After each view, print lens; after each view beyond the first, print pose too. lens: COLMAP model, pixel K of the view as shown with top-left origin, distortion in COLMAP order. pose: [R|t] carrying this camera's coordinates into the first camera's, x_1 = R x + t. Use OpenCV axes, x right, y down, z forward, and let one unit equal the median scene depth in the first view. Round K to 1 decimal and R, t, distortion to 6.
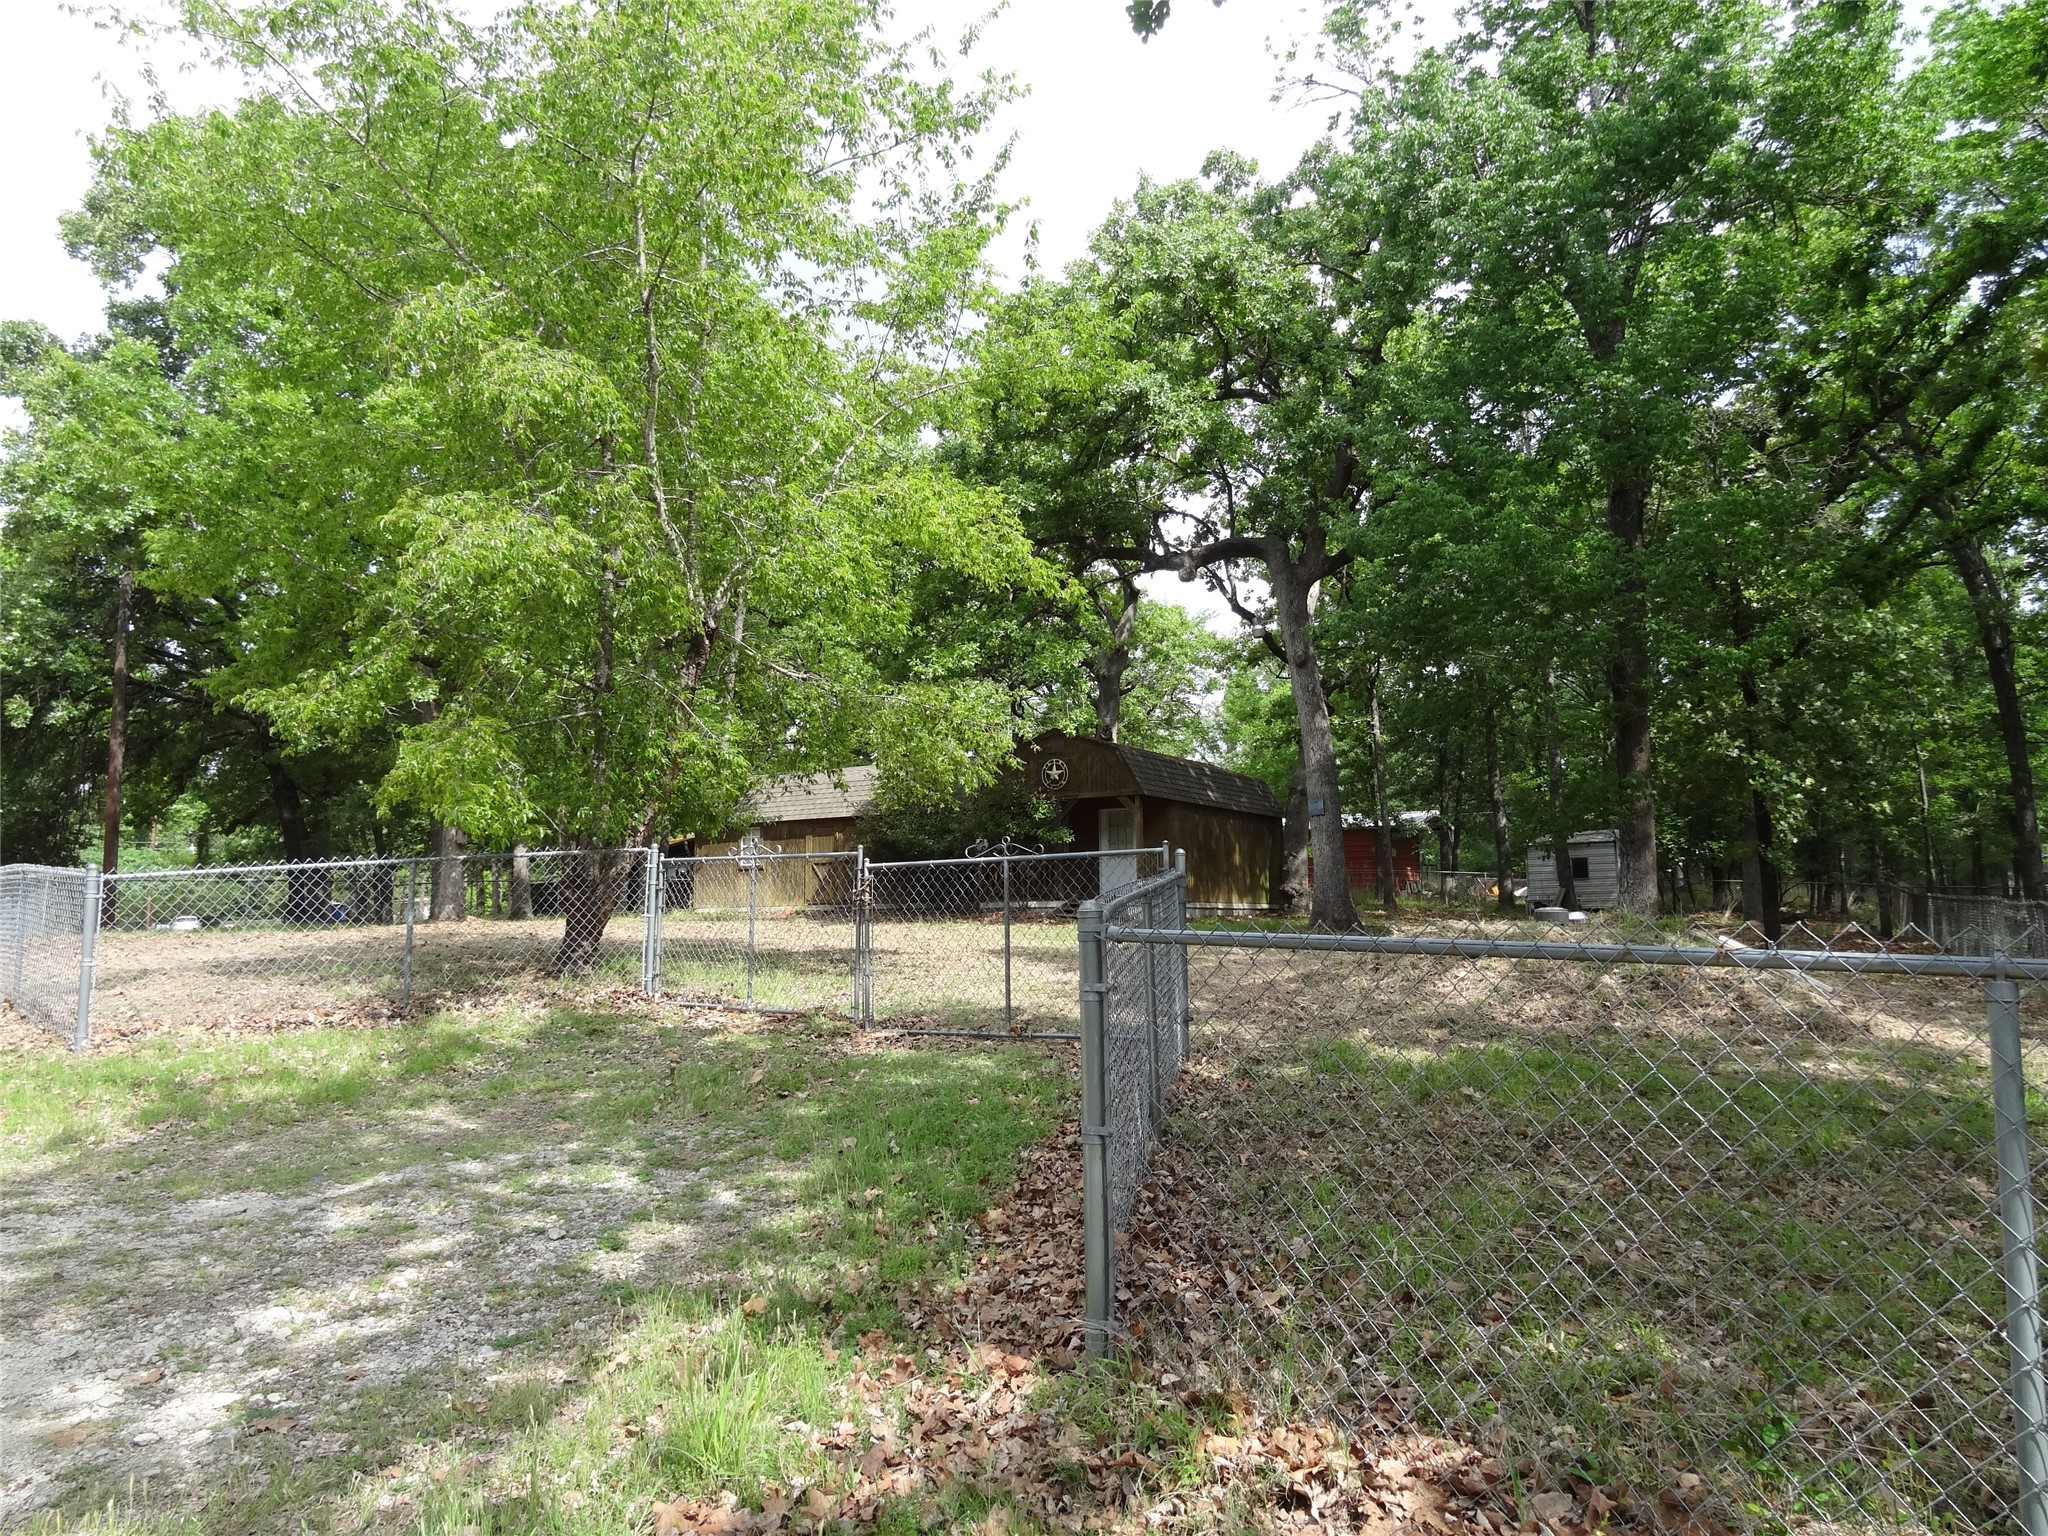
lens RADIAL K [[1436.7, 0, 1018.6], [0, 1436.7, 764.4], [0, 0, 1]] dist [-0.002806, 0.009888]
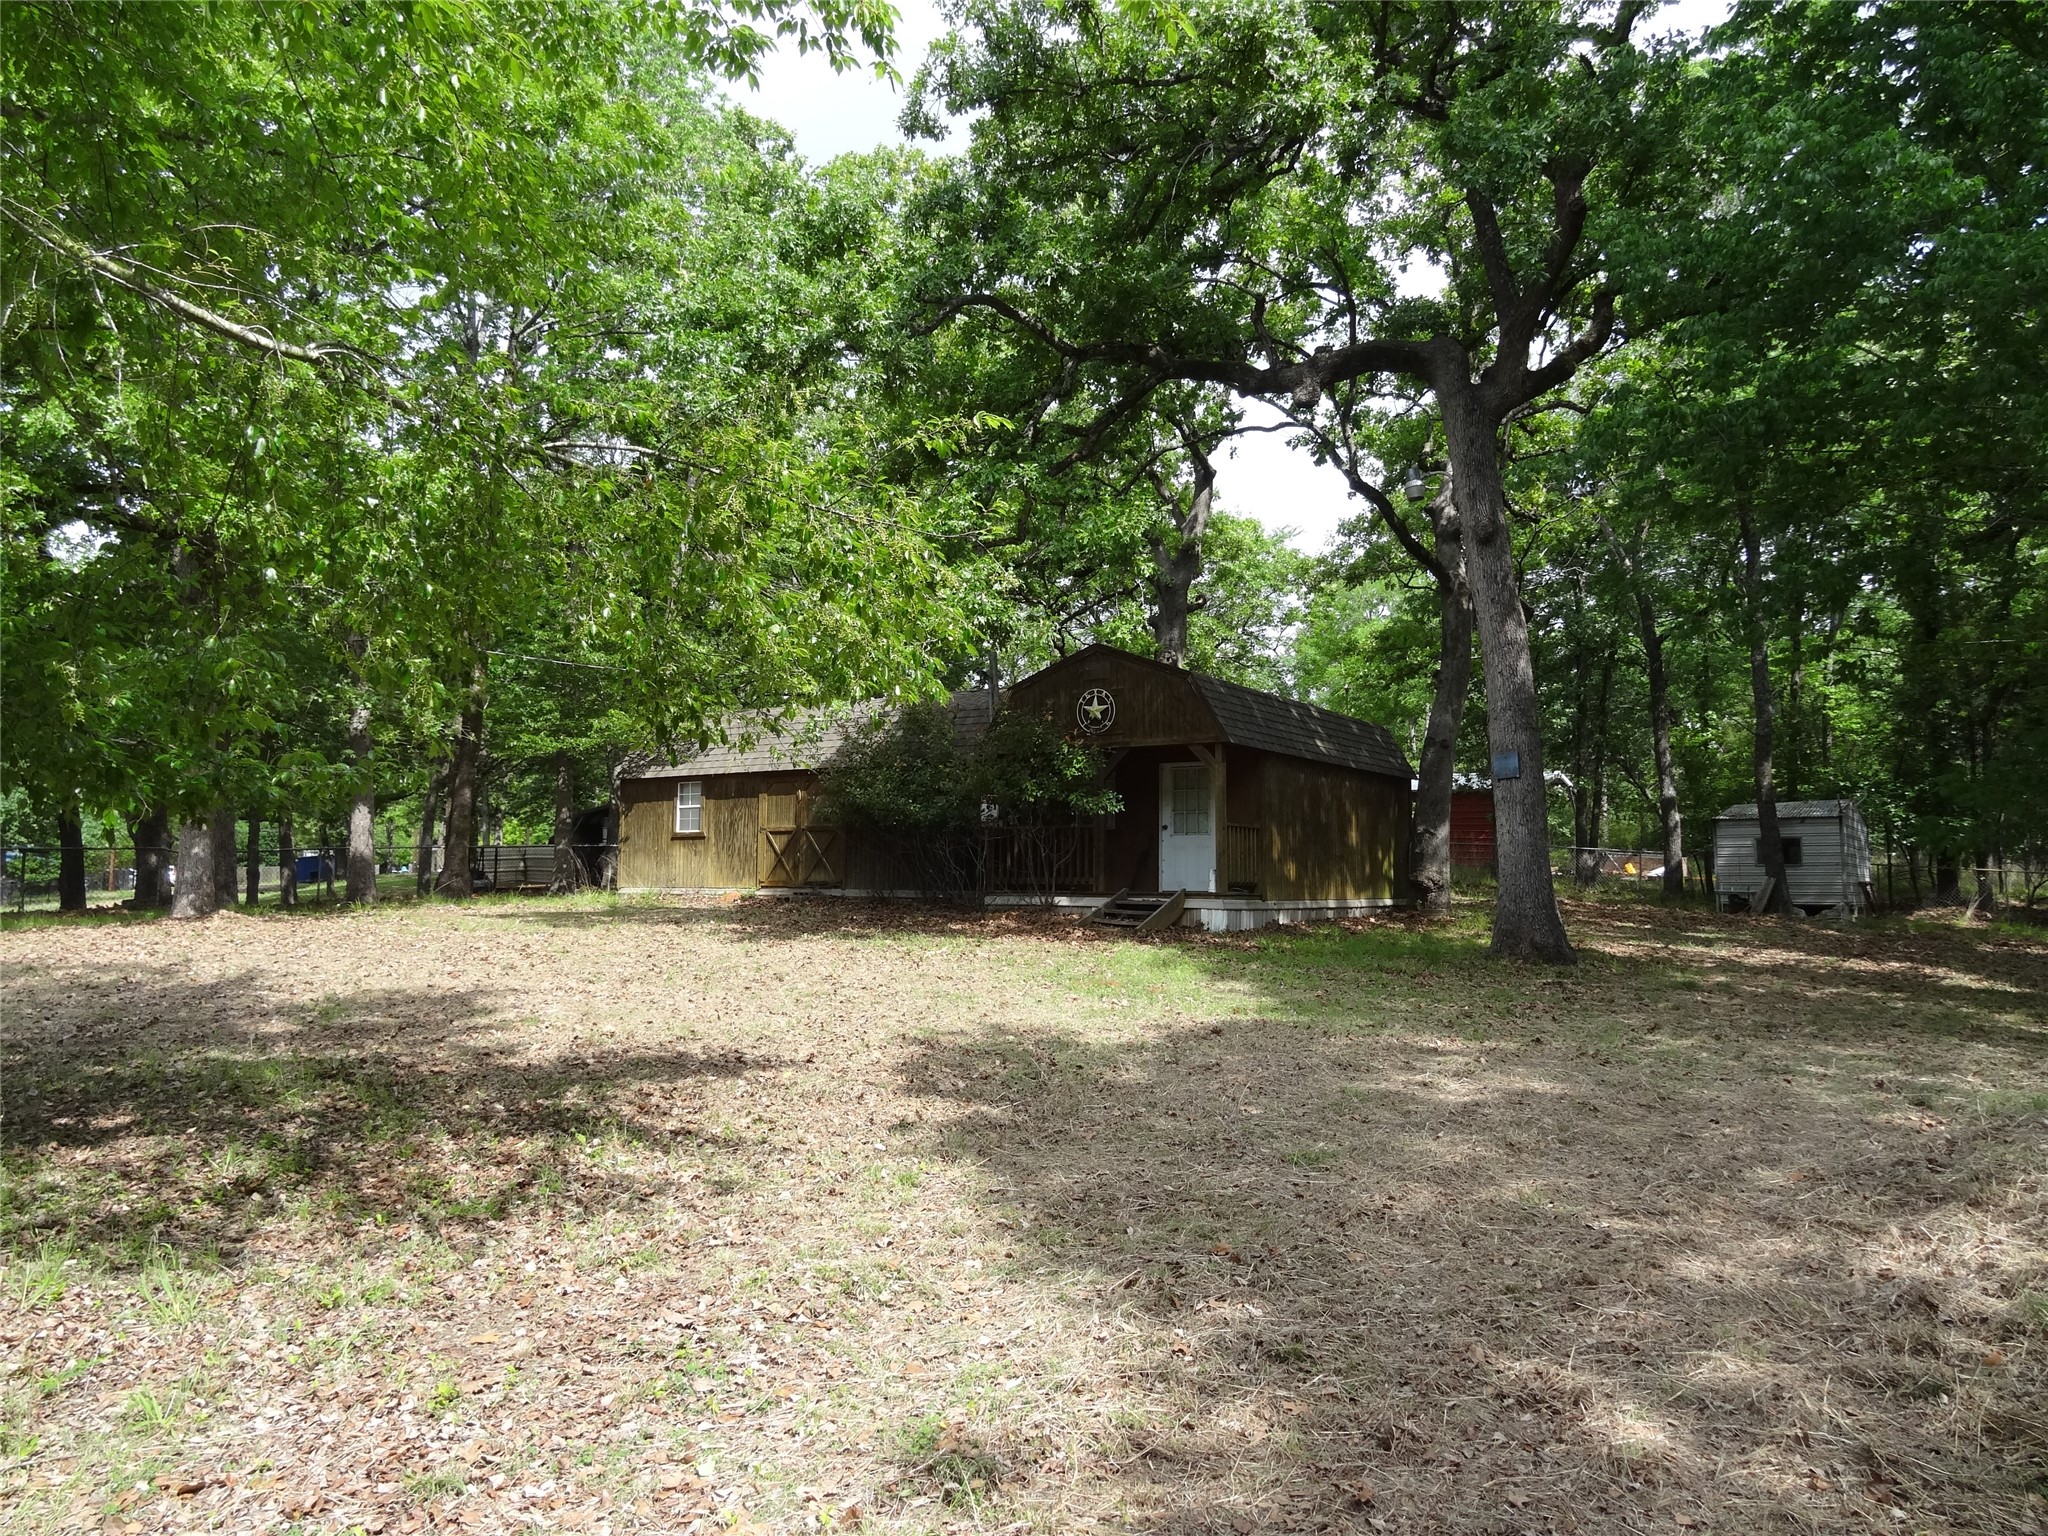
lens RADIAL K [[1436.7, 0, 1018.6], [0, 1436.7, 764.4], [0, 0, 1]] dist [-0.002806, 0.009888]
pose [[0.999345, 0.014260, -0.033257, 0.009086], [-0.013160, 0.999367, 0.033066, 0.008169], [0.033708, -0.032606, 0.998900, 0.264583]]
